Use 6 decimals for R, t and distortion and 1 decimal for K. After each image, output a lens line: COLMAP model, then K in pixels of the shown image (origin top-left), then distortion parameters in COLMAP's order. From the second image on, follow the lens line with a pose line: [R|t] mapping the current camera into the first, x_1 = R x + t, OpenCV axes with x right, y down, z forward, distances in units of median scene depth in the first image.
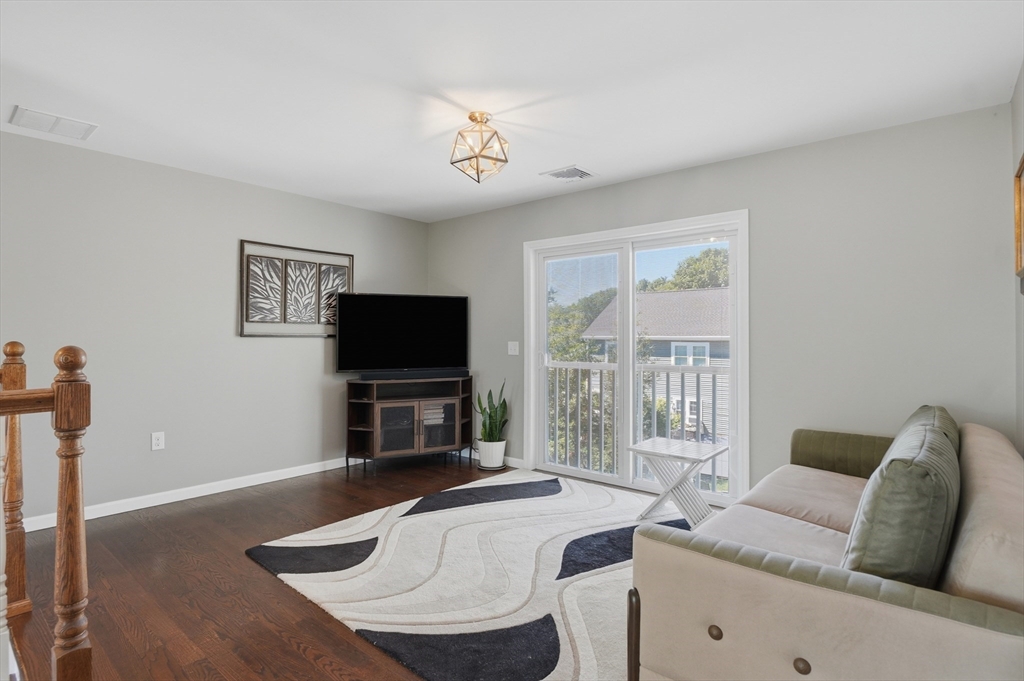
lens RADIAL K [[515.5, 0, 501.6], [0, 515.5, 323.8], [0, 0, 1]] dist [-0.003195, -0.015265]
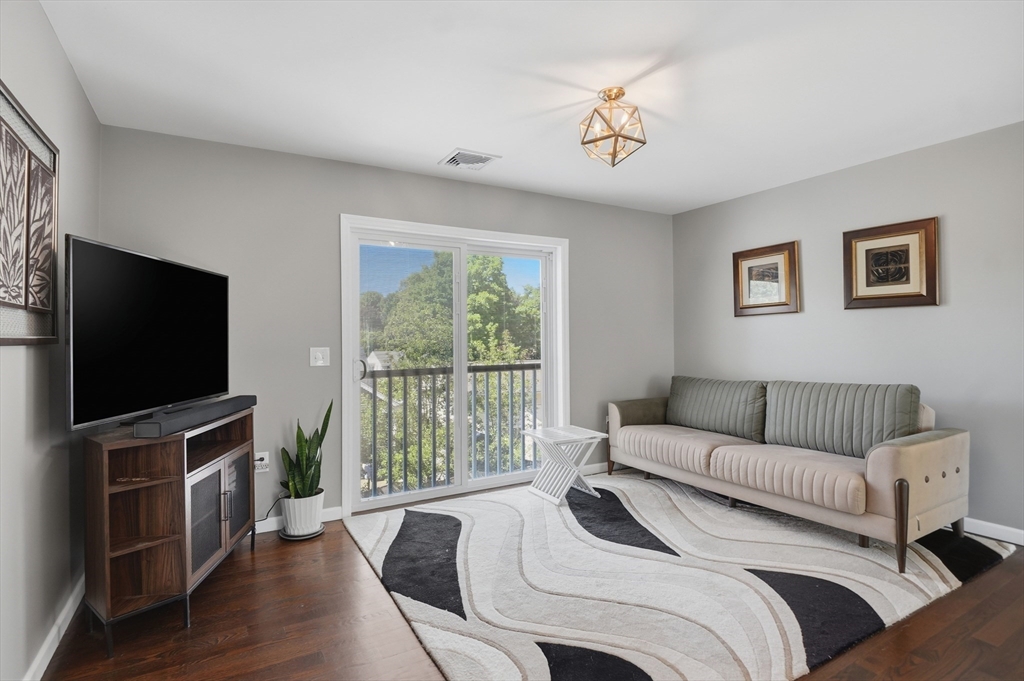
lens RADIAL K [[508.3, 0, 501.1], [0, 508.3, 330.9], [0, 0, 1]] dist [-0.002362, -0.019920]
pose [[0.332227, 0.011177, 0.943133, -0.731427], [-0.017346, 0.999833, -0.005738, 0.014603], [-0.943040, -0.014453, 0.332365, 0.692470]]
